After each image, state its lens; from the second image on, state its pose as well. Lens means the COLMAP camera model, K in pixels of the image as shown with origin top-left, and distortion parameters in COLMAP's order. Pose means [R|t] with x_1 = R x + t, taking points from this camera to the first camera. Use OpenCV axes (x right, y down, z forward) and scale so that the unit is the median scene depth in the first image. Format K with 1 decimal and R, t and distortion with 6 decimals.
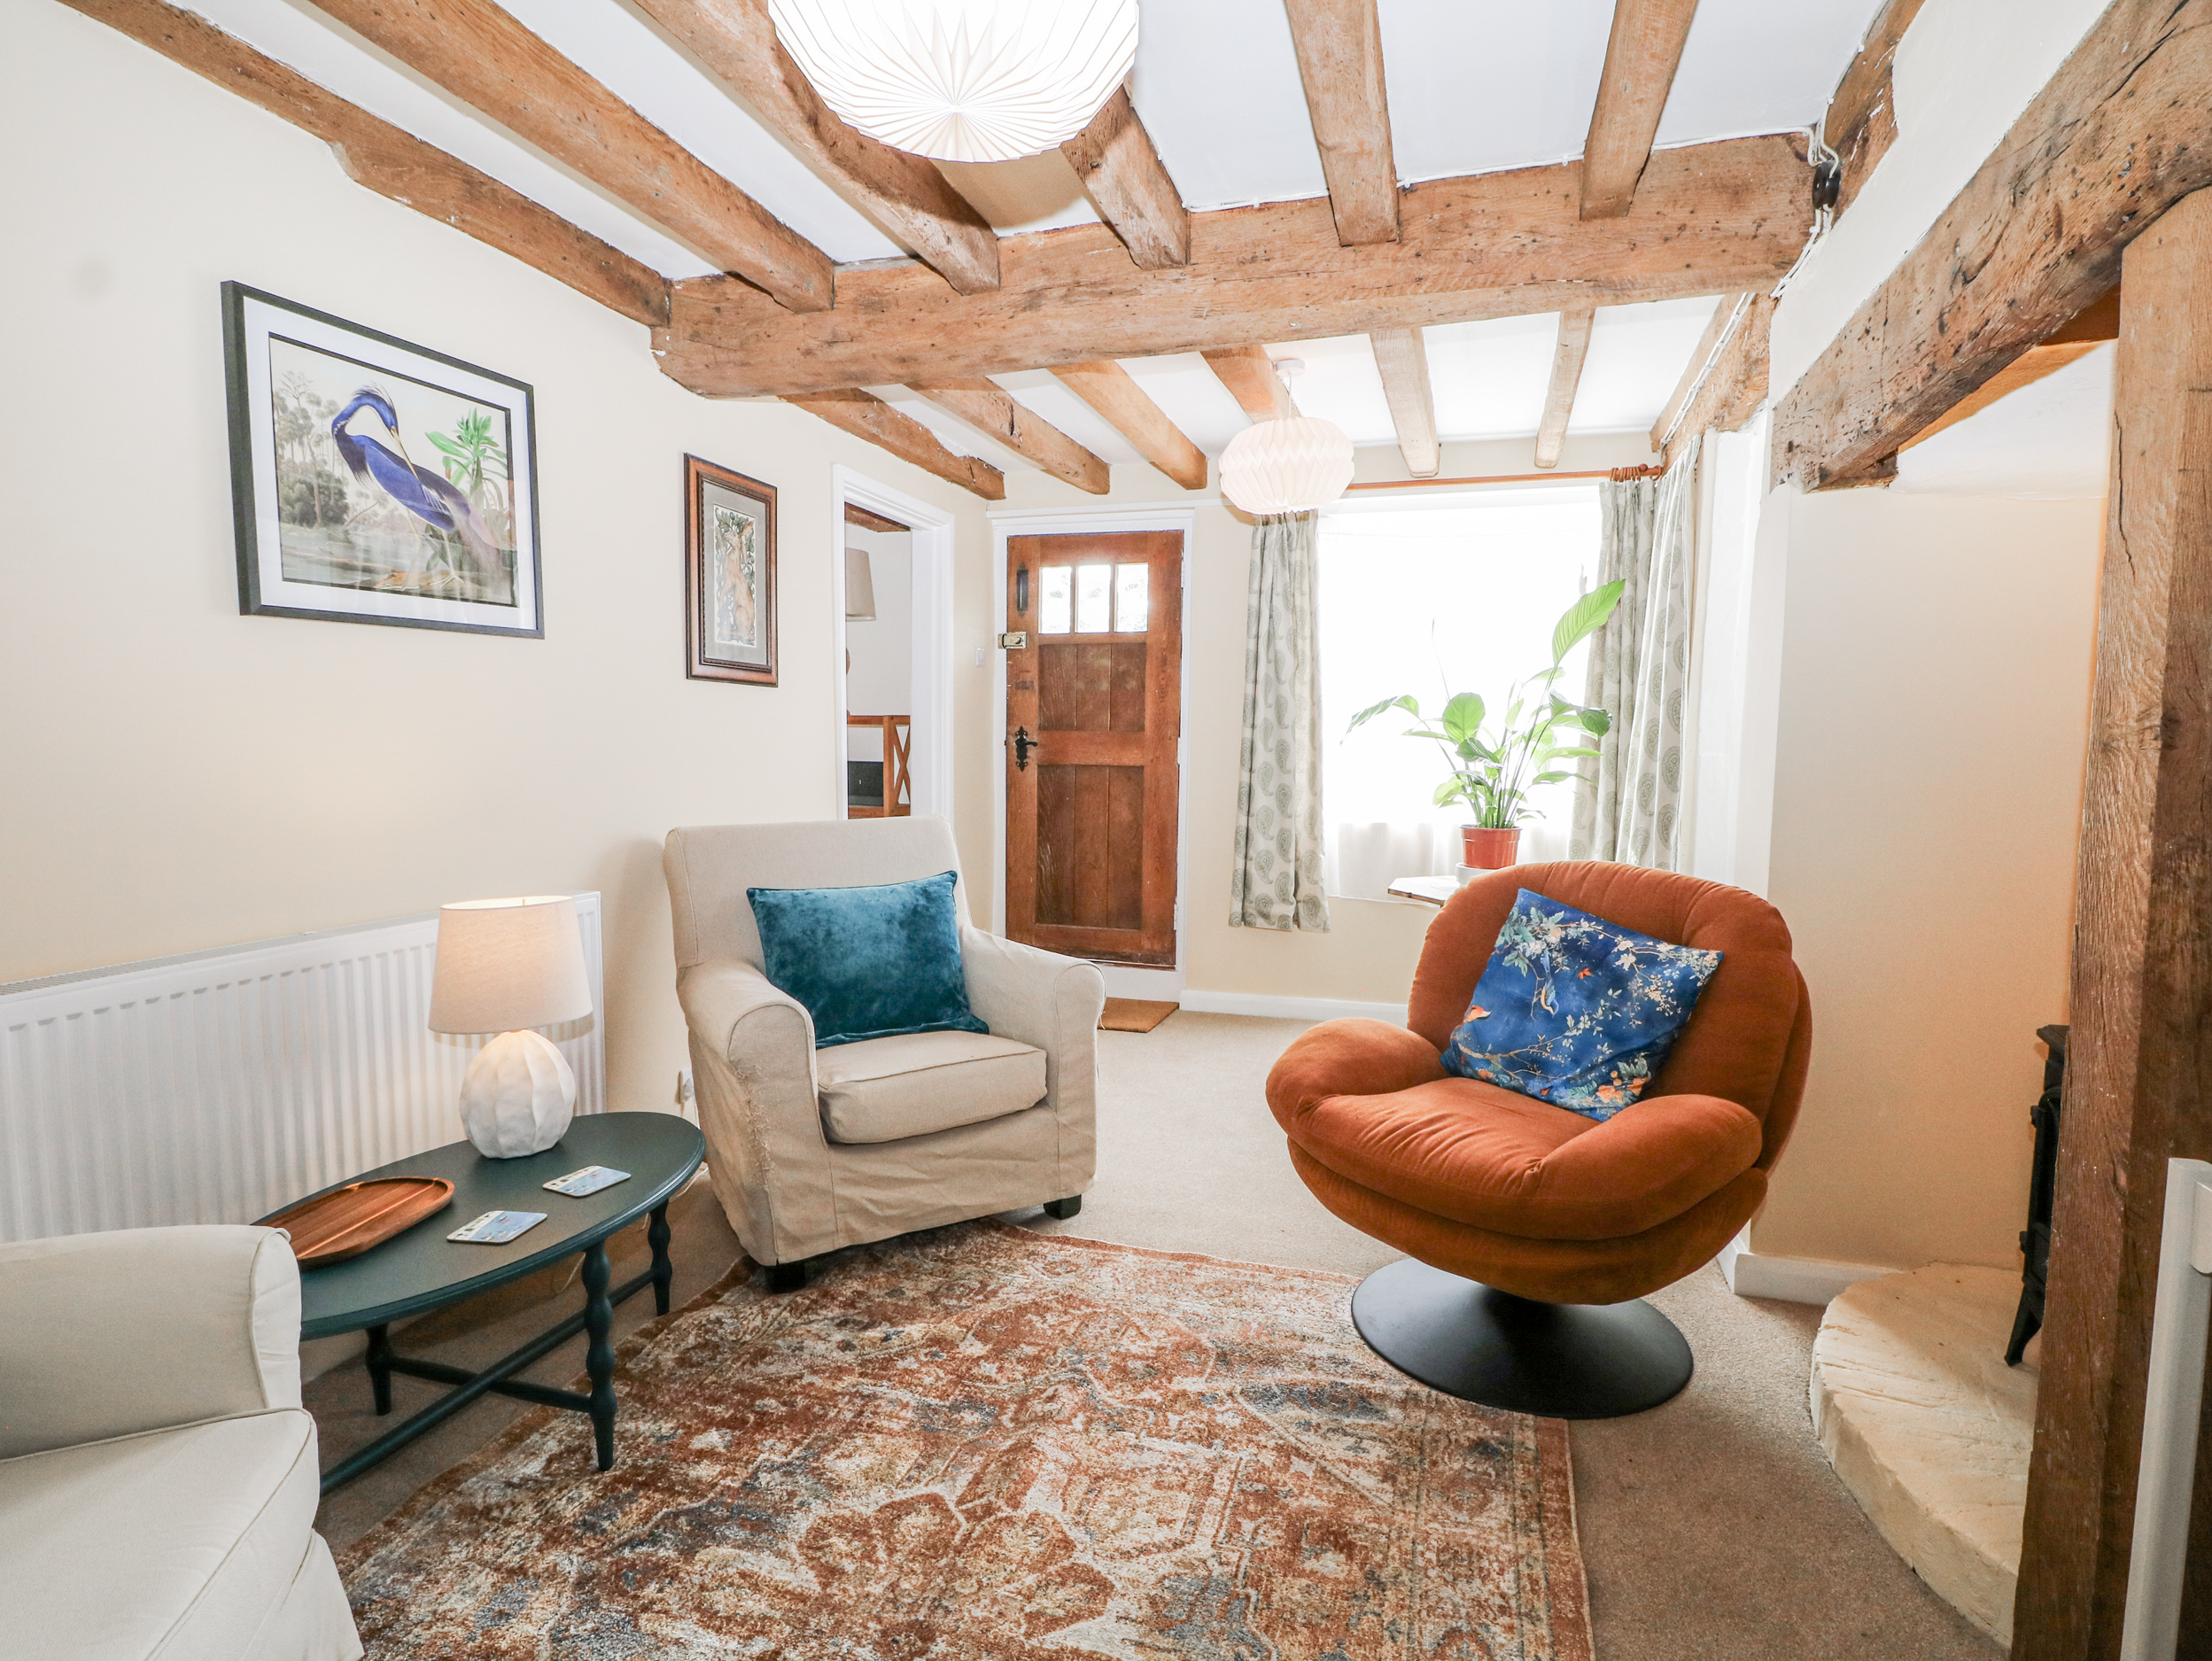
lens RADIAL K [[1155.1, 0, 1114.8], [0, 1155.1, 821.1], [0, 0, 1]] dist [-0.000089, -0.011766]
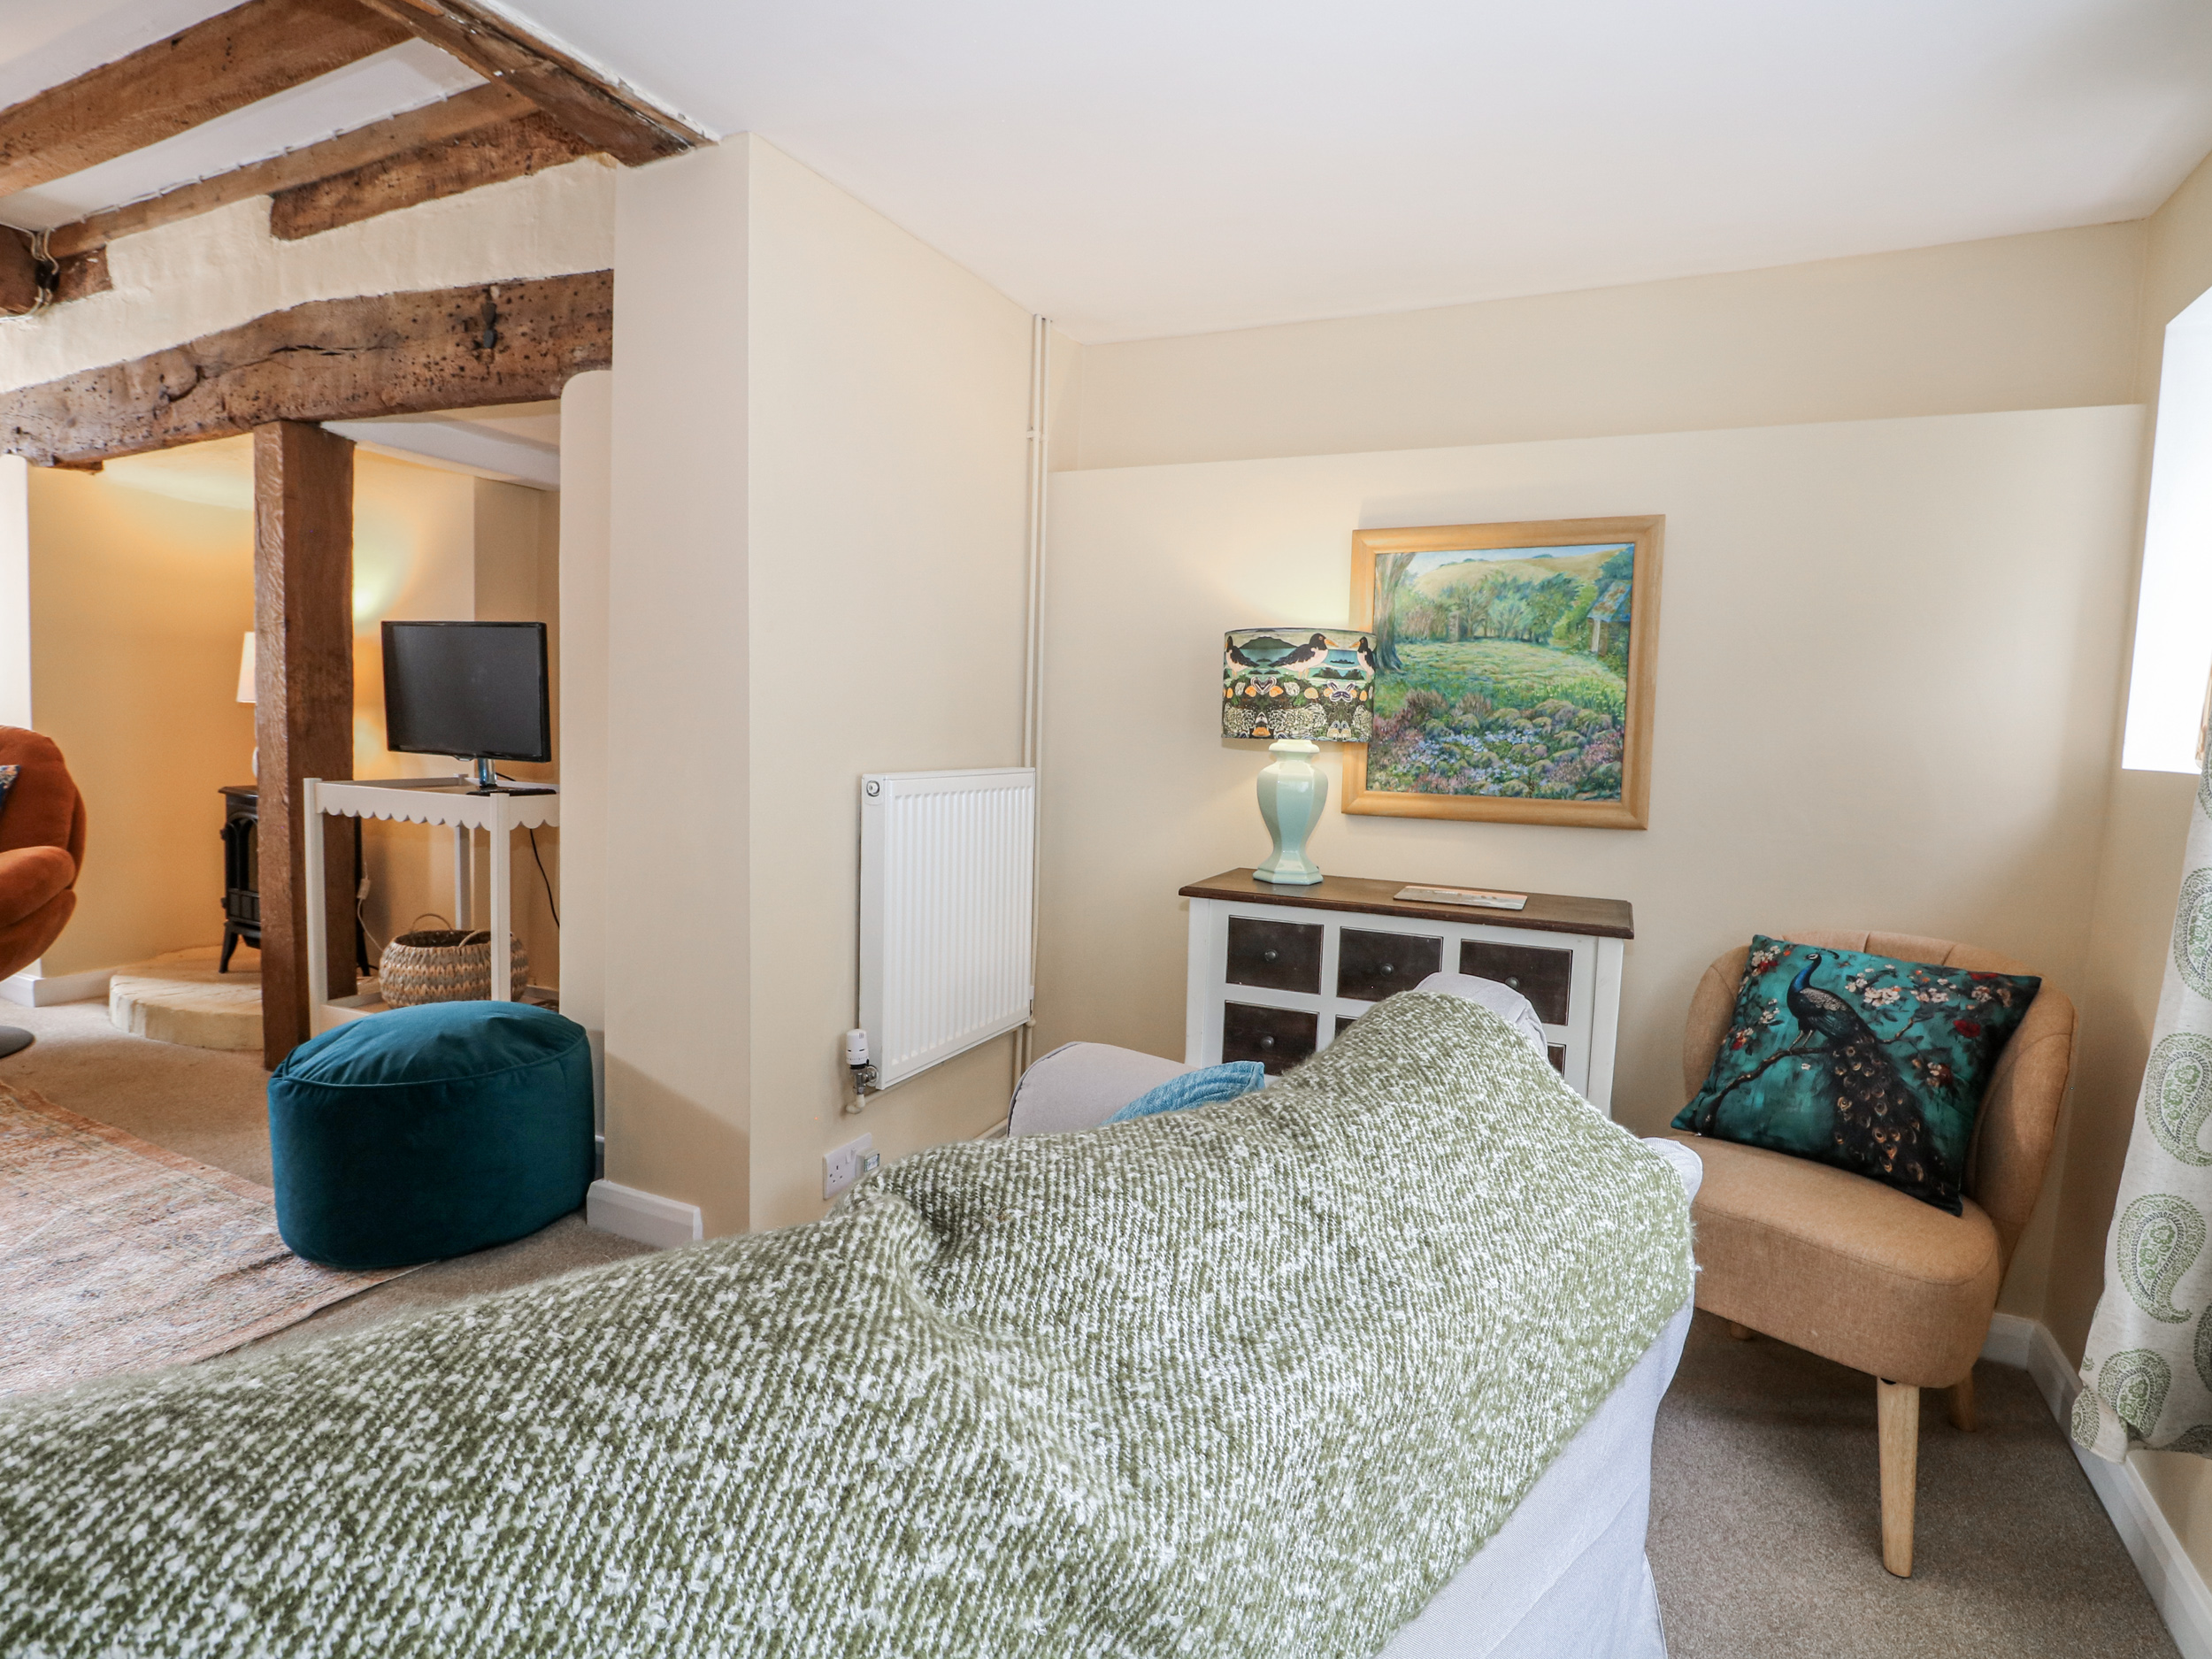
lens RADIAL K [[1155.1, 0, 1114.8], [0, 1155.1, 820.1], [0, 0, 1]] dist [-0.000089, -0.011766]
pose [[0.157063, -0.083752, 0.984031, -0.743016], [0.036875, 0.996200, 0.078902, 0.120649], [-0.986900, 0.023893, 0.159554, -0.671970]]
